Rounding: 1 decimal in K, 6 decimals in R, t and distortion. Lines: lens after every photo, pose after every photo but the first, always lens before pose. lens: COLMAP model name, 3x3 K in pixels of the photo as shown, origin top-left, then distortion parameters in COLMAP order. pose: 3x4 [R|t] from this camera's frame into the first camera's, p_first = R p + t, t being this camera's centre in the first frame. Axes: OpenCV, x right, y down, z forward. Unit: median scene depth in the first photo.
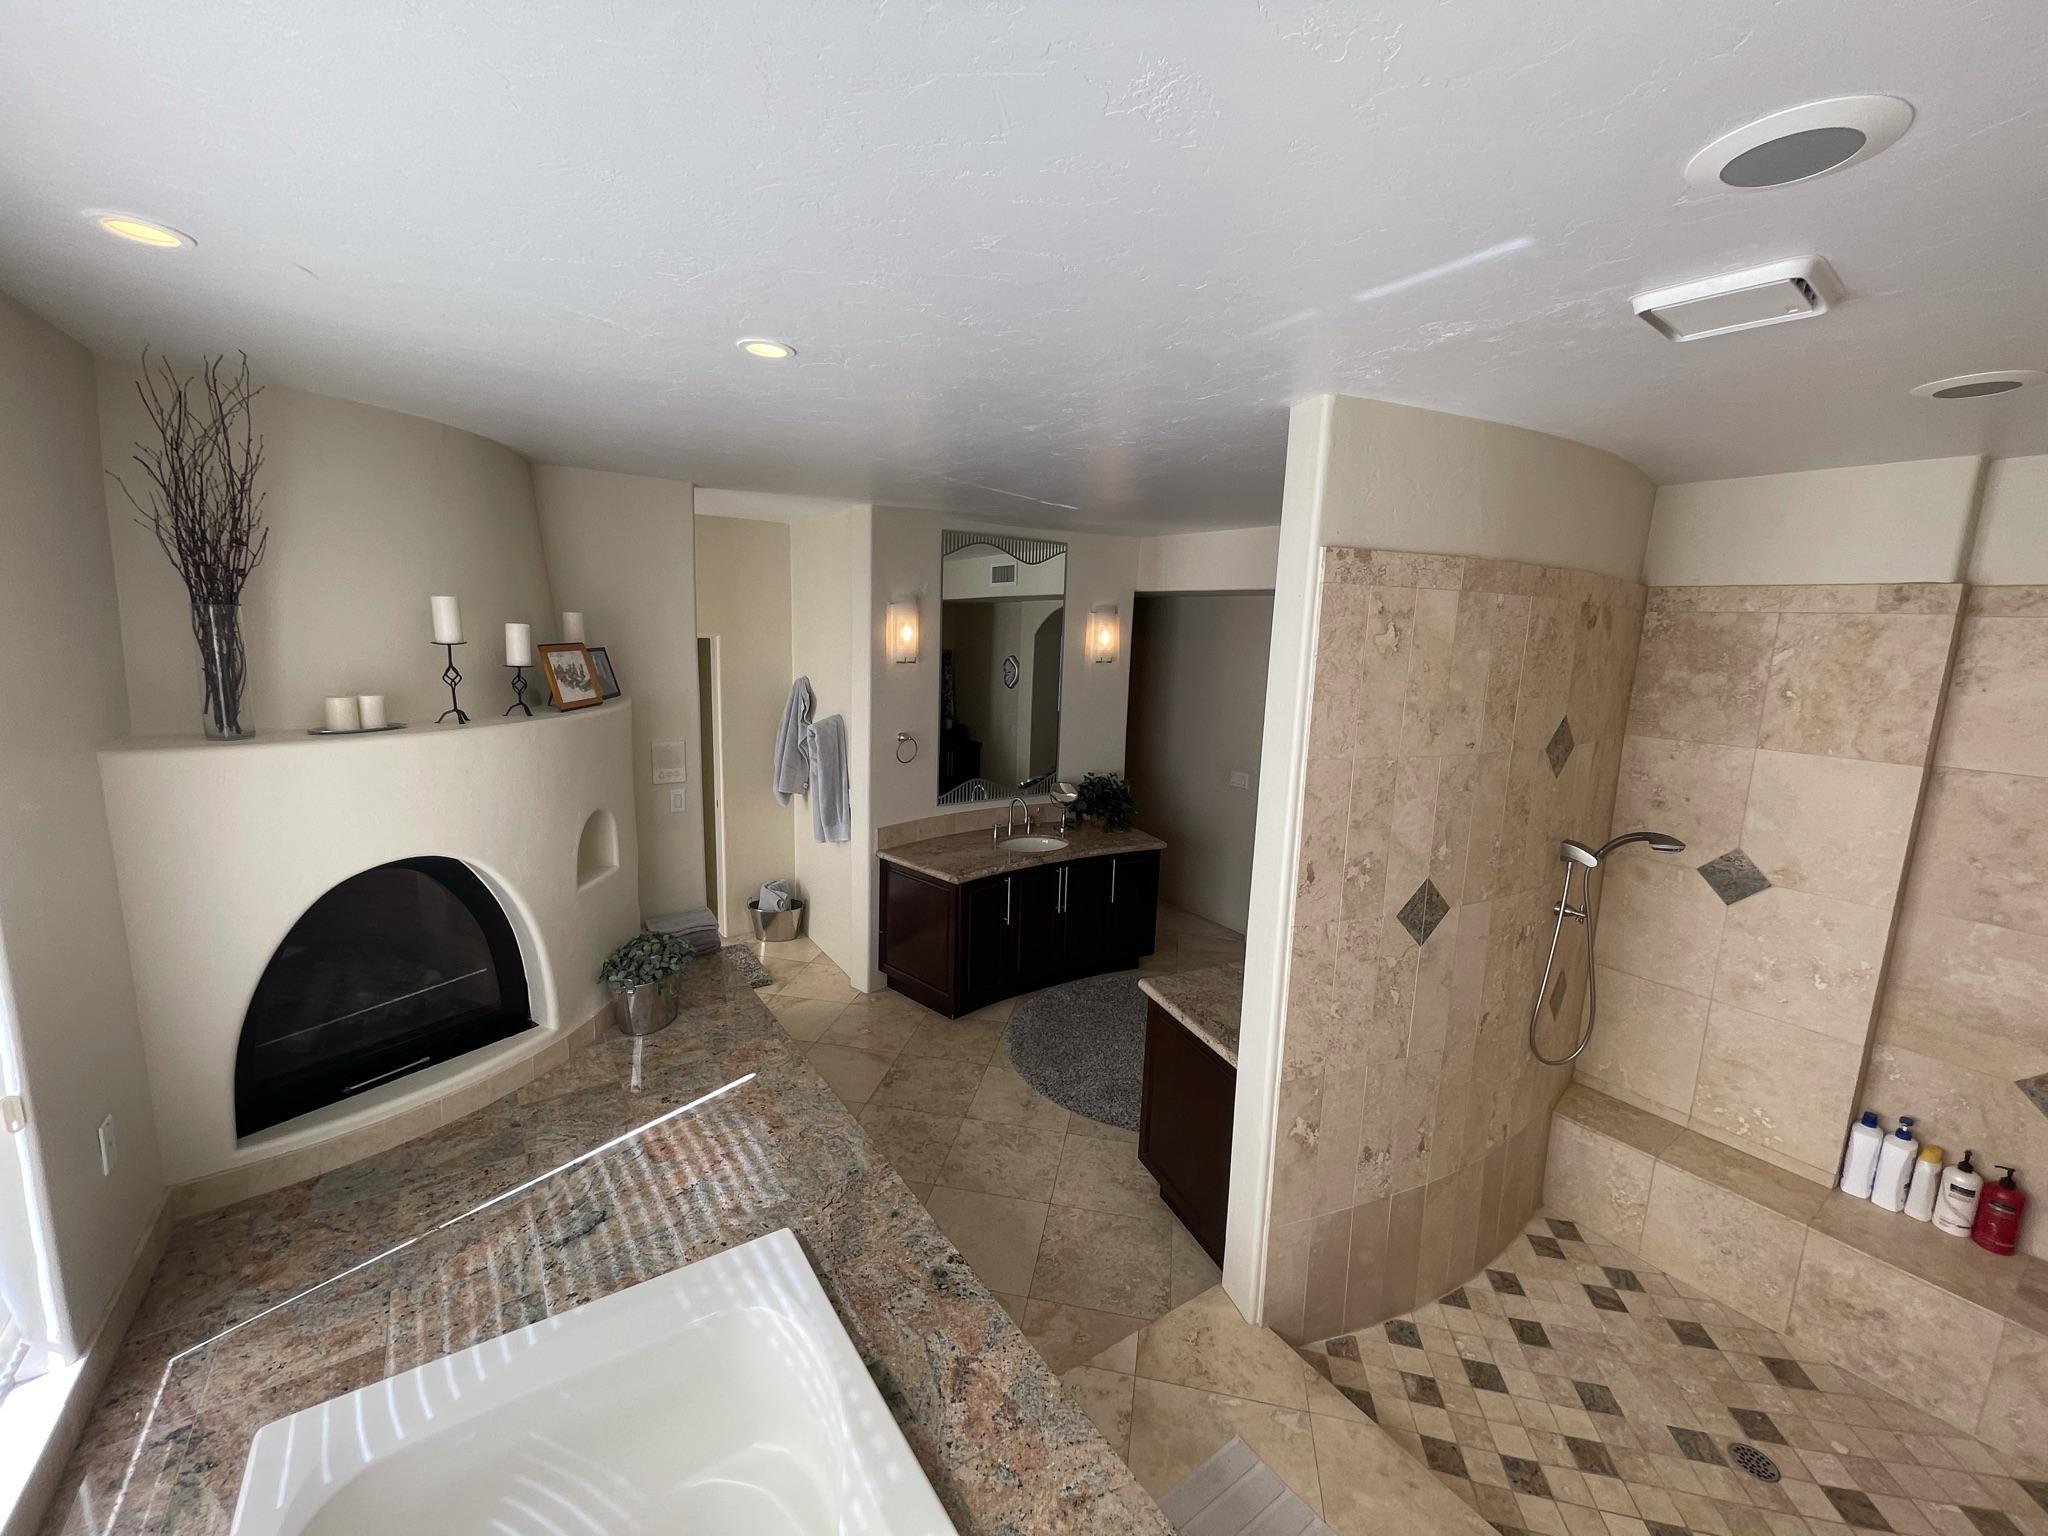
lens RADIAL K [[823.7, 0, 1022.0], [0, 823.7, 759.6], [0, 0, 1]] dist [0.000512, 0.000319]
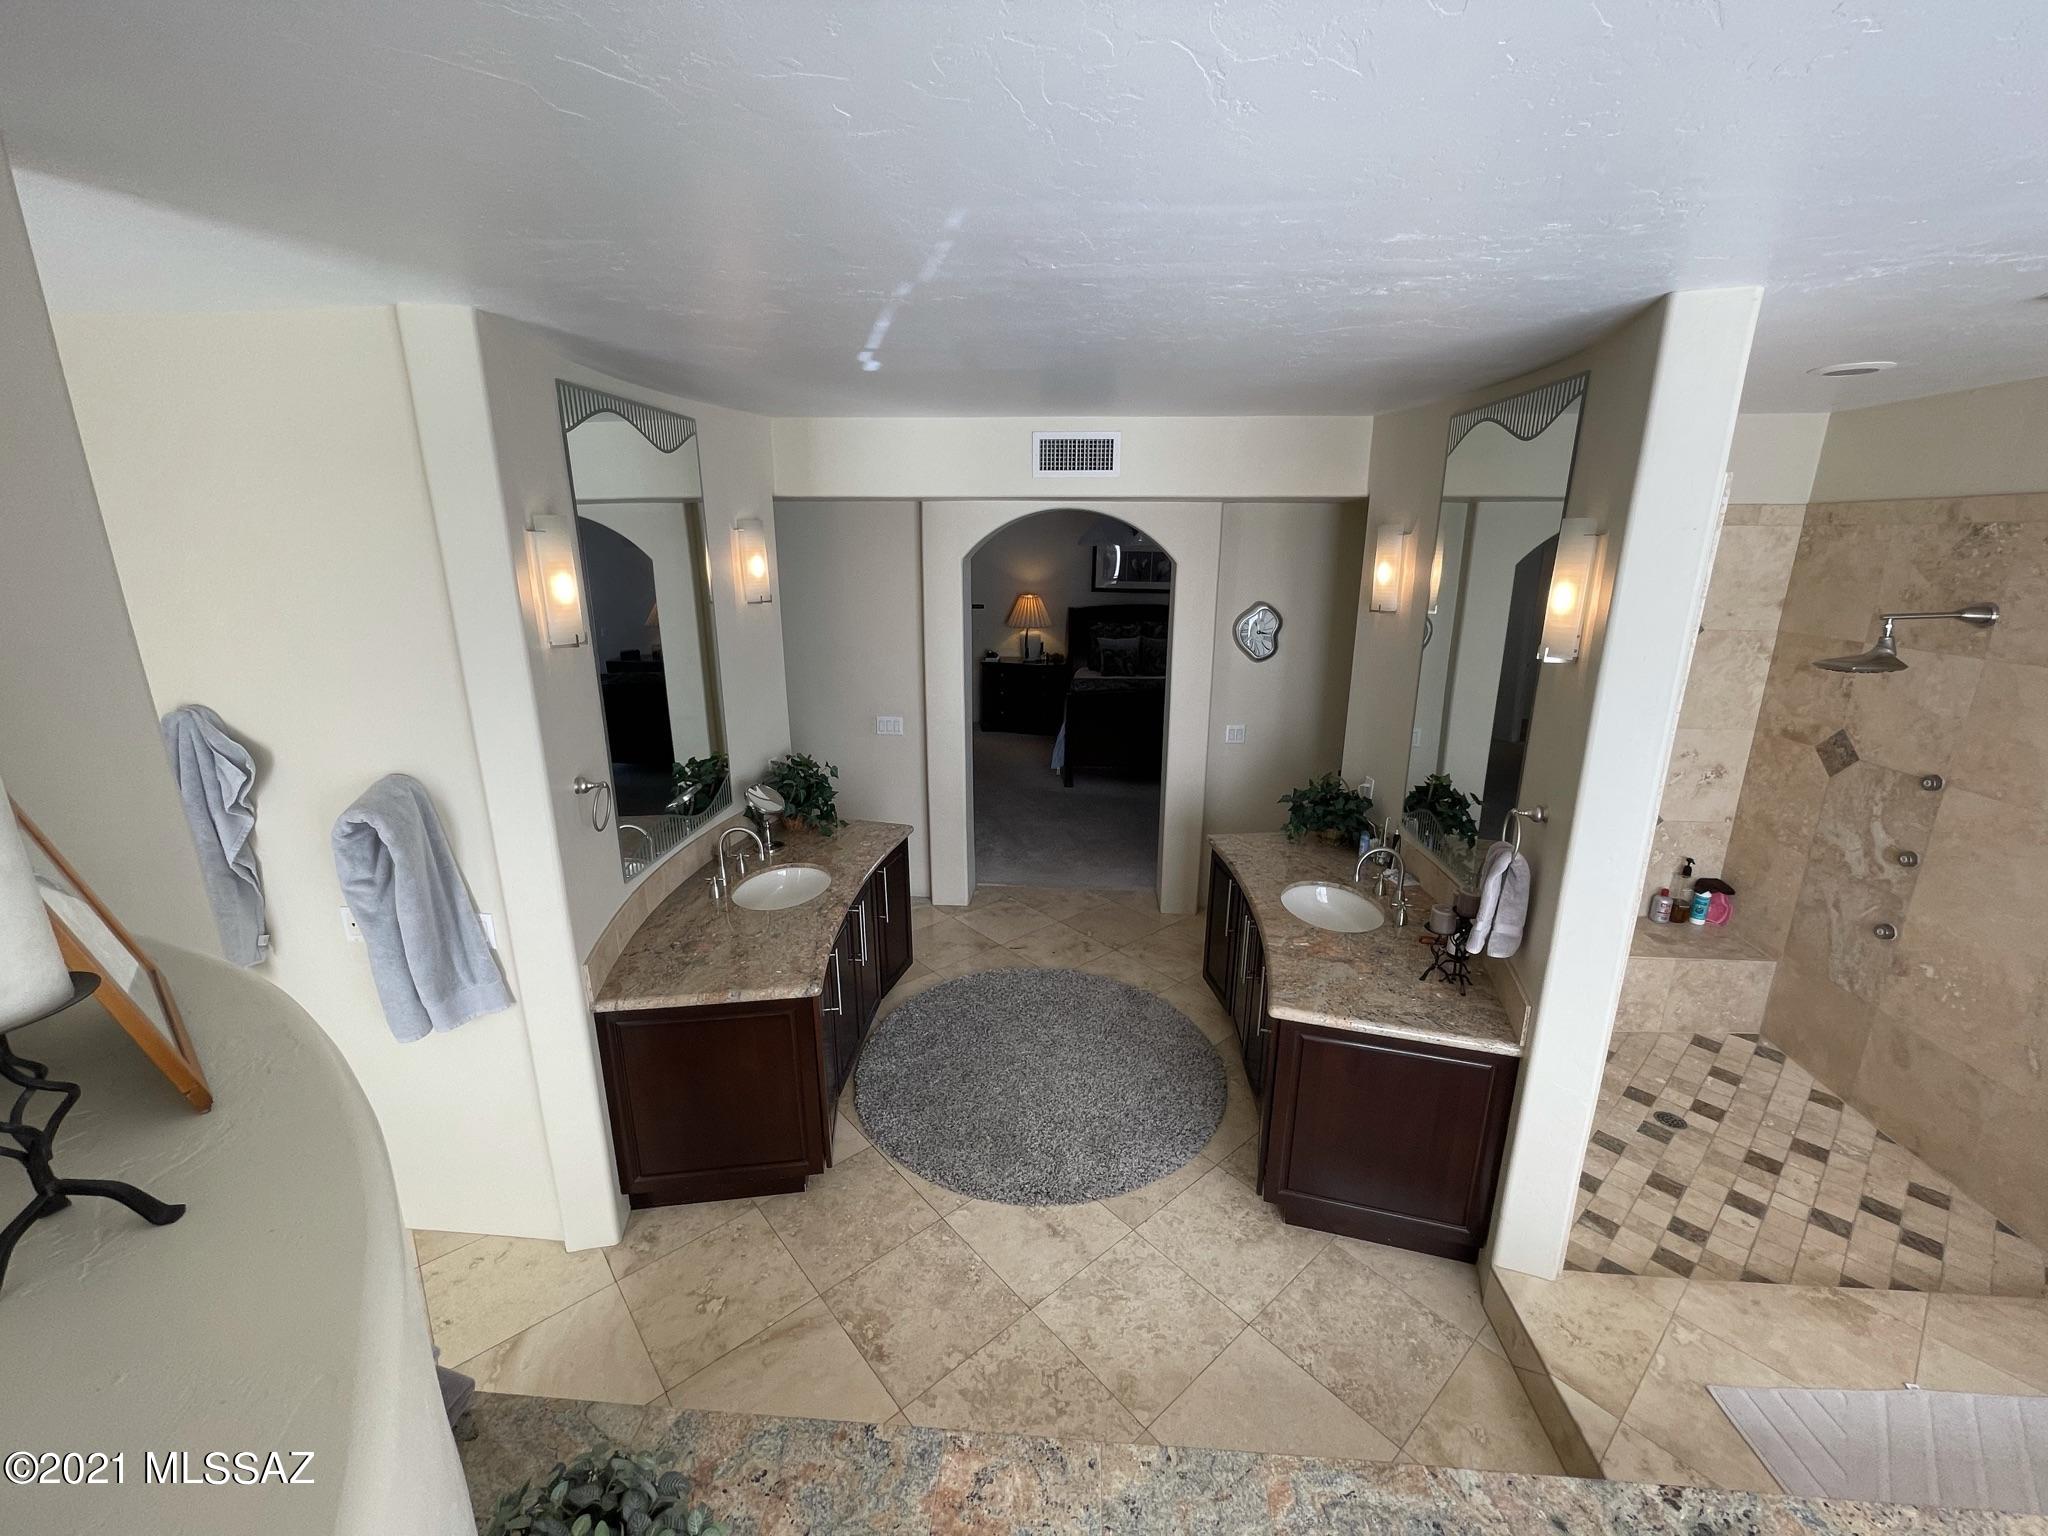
lens RADIAL K [[833.8, 0, 1024.0], [0, 833.8, 768.0], [0, 0, 1]] dist [-0.000872, -0.000080]
pose [[0.622950, -0.248352, 0.741791, -0.397195], [0.146117, 0.968518, 0.201552, -0.115628], [-0.768494, -0.017169, 0.639627, 0.480659]]
